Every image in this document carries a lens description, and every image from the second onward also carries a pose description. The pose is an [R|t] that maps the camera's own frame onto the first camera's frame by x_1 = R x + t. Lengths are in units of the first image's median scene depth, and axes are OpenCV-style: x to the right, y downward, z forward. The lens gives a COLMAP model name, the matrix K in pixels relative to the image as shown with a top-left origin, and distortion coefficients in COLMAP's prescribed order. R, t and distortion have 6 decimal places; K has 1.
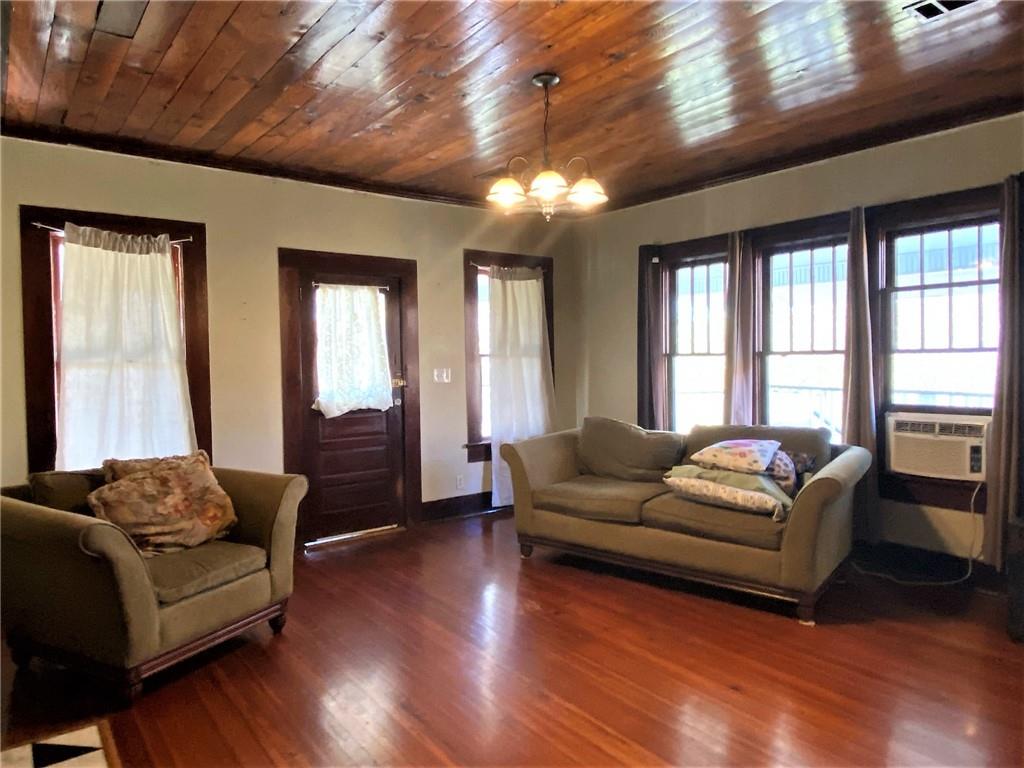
lens RADIAL K [[678.2, 0, 509.6], [0, 678.2, 372.0], [0, 0, 1]] dist [0.081658, -0.083135]
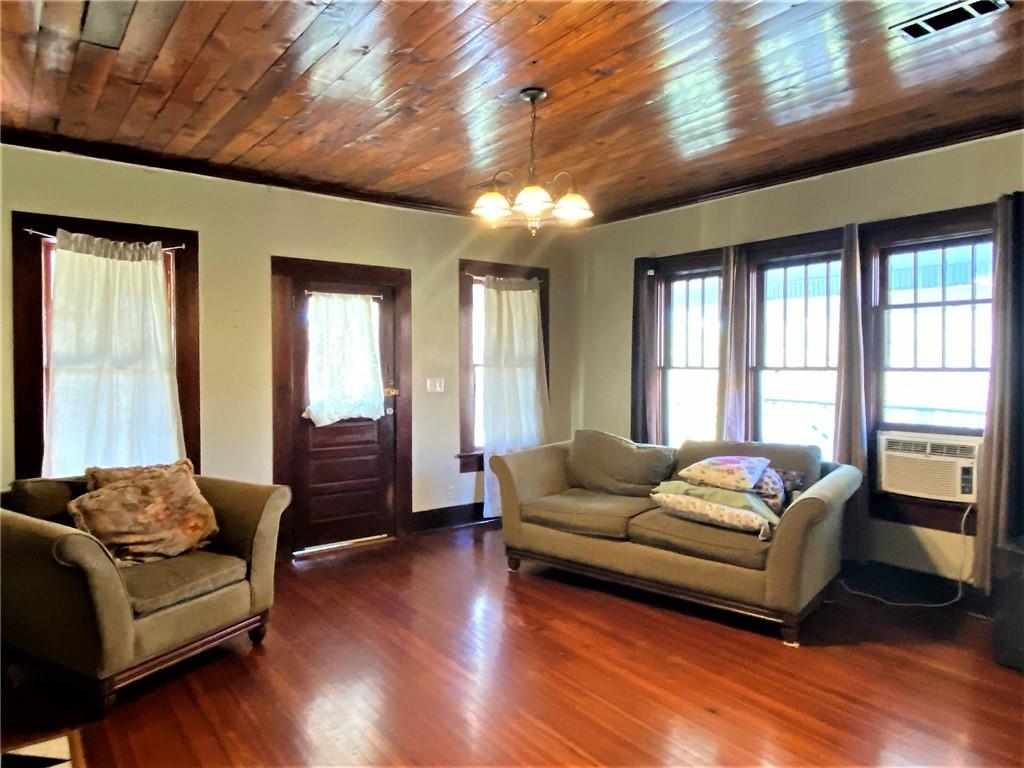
lens RADIAL K [[678.2, 0, 509.6], [0, 678.2, 372.0], [0, 0, 1]] dist [0.081658, -0.083135]
pose [[0.999836, 0.015138, -0.009911, 0.027135], [-0.015223, 0.999847, -0.008584, -0.009899], [0.009779, 0.008734, 0.999914, 0.003638]]
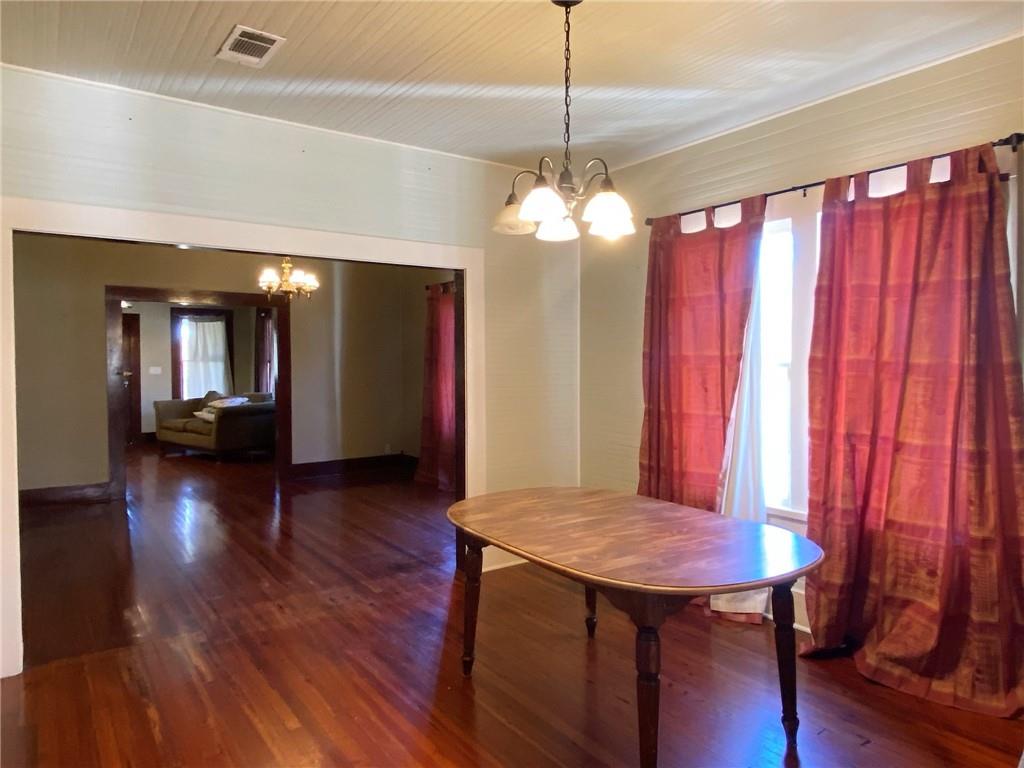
lens RADIAL K [[678.2, 0, 509.6], [0, 678.2, 372.0], [0, 0, 1]] dist [0.081658, -0.083135]
pose [[0.999297, 0.009721, -0.036221, 1.415685], [-0.009930, 0.999935, -0.005595, 0.014949], [0.036164, 0.005951, 0.999328, -1.386150]]
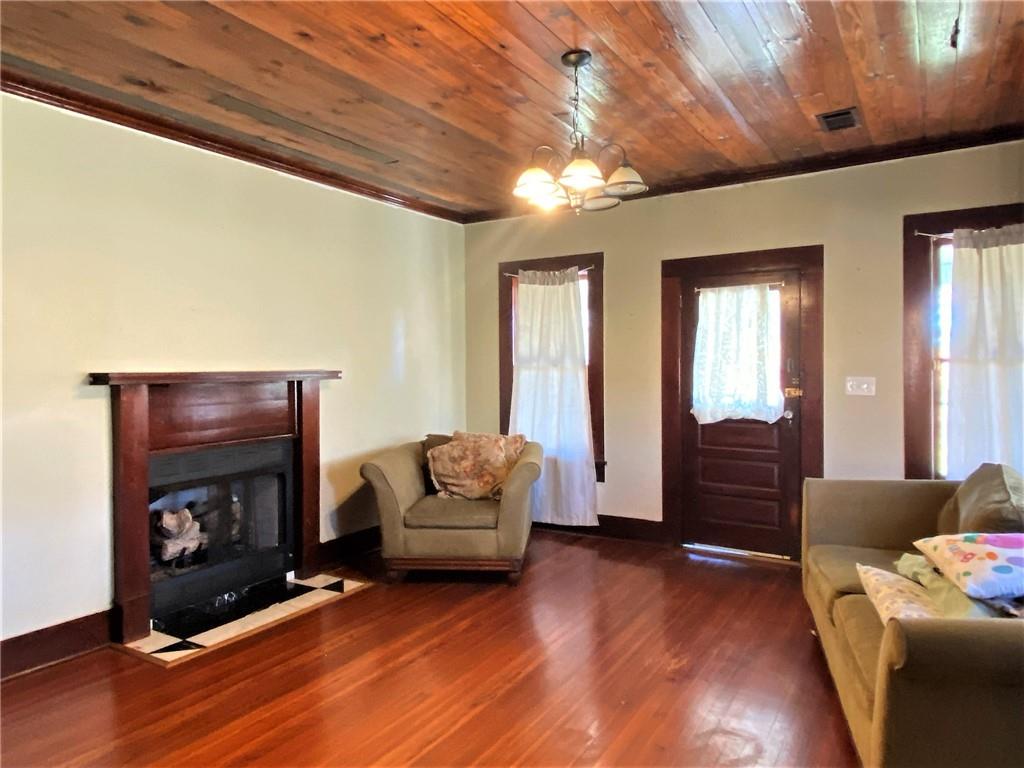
lens RADIAL K [[678.2, 0, 509.6], [0, 678.2, 372.0], [0, 0, 1]] dist [0.081658, -0.083135]
pose [[0.348911, 0.017557, -0.936991, 0.692170], [-0.018939, 0.999752, 0.011681, -0.017322], [0.936964, 0.013670, 0.349157, 0.479868]]
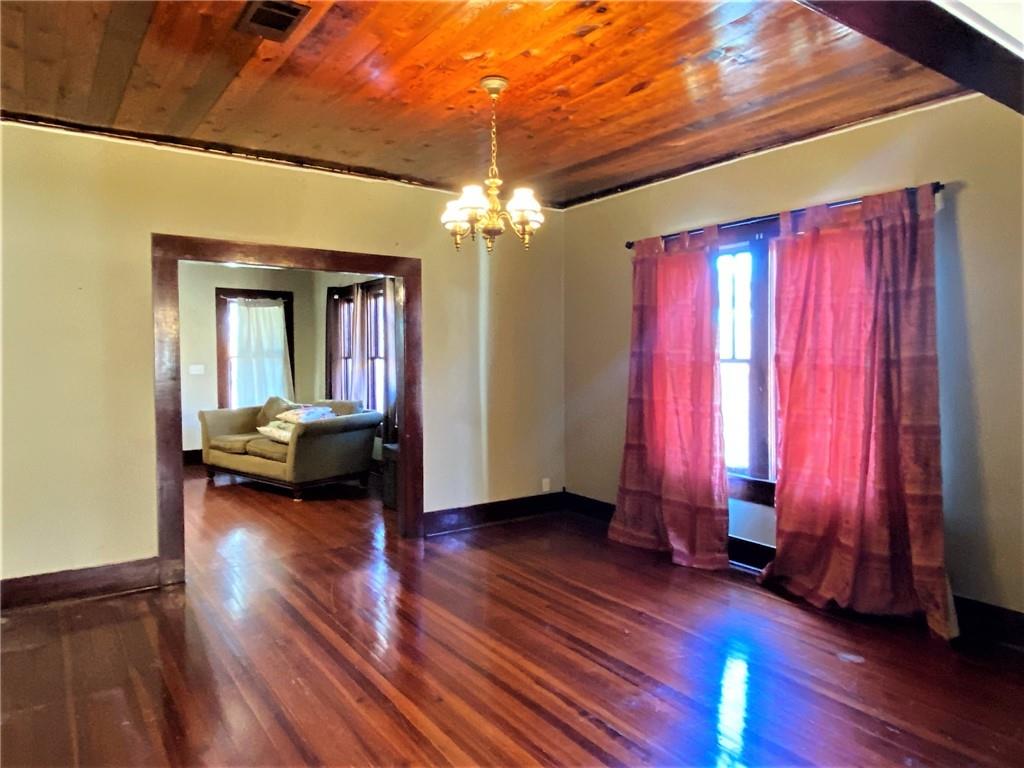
lens RADIAL K [[678.2, 0, 509.6], [0, 678.2, 372.0], [0, 0, 1]] dist [0.081658, -0.083135]
pose [[0.999060, 0.010008, -0.042182, 0.936109], [-0.010000, 0.999950, 0.000402, 0.004052], [0.042184, 0.000021, 0.999110, -0.731767]]
